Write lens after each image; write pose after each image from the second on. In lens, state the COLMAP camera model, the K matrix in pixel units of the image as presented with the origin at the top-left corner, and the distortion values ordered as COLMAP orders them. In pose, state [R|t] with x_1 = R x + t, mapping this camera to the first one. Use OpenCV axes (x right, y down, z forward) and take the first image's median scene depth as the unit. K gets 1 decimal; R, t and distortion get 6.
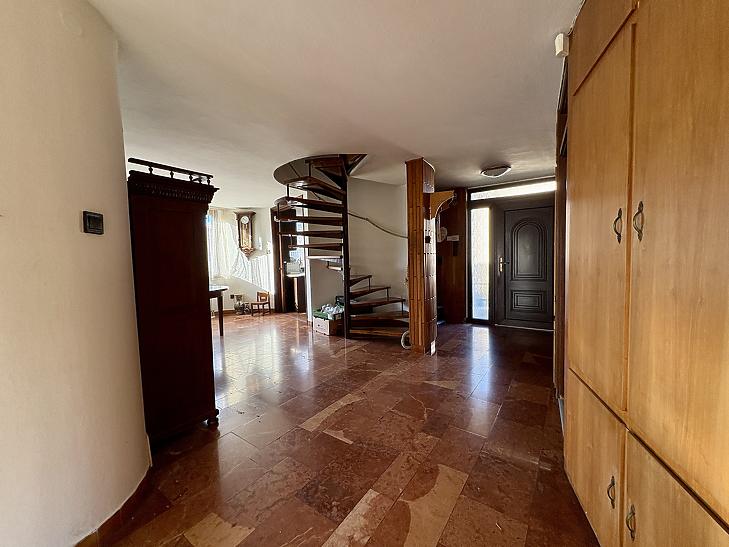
lens RADIAL K [[297.0, 0, 364.5], [0, 297.0, 273.5], [0, 0, 1]] dist [-0.000438, -0.000107]
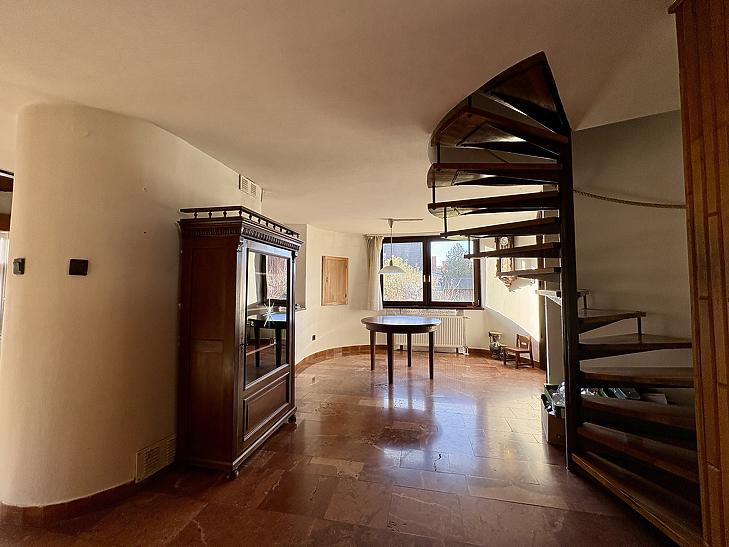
lens RADIAL K [[293.2, 0, 364.7], [0, 293.2, 271.1], [0, 0, 1]] dist [-0.002035, 0.000251]
pose [[0.400373, -0.026111, -0.915980, 0.291526], [-0.060058, 0.996697, -0.054663, -0.056986], [0.914382, 0.076898, 0.397482, 0.596796]]
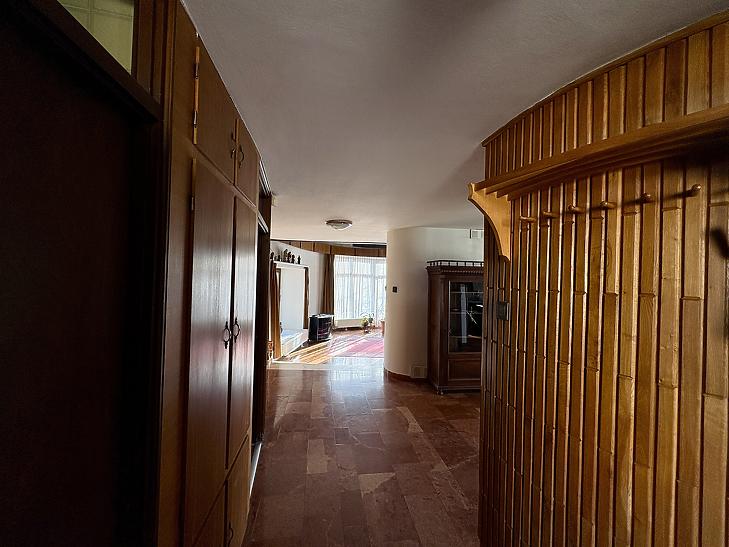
lens RADIAL K [[297.0, 0, 364.5], [0, 297.0, 273.5], [0, 0, 1]] dist [-0.000438, -0.000107]
pose [[-0.719735, 0.008769, -0.694194, 0.674232], [-0.038248, 0.997901, 0.052260, -0.195433], [0.693195, 0.064165, -0.717889, 1.203018]]
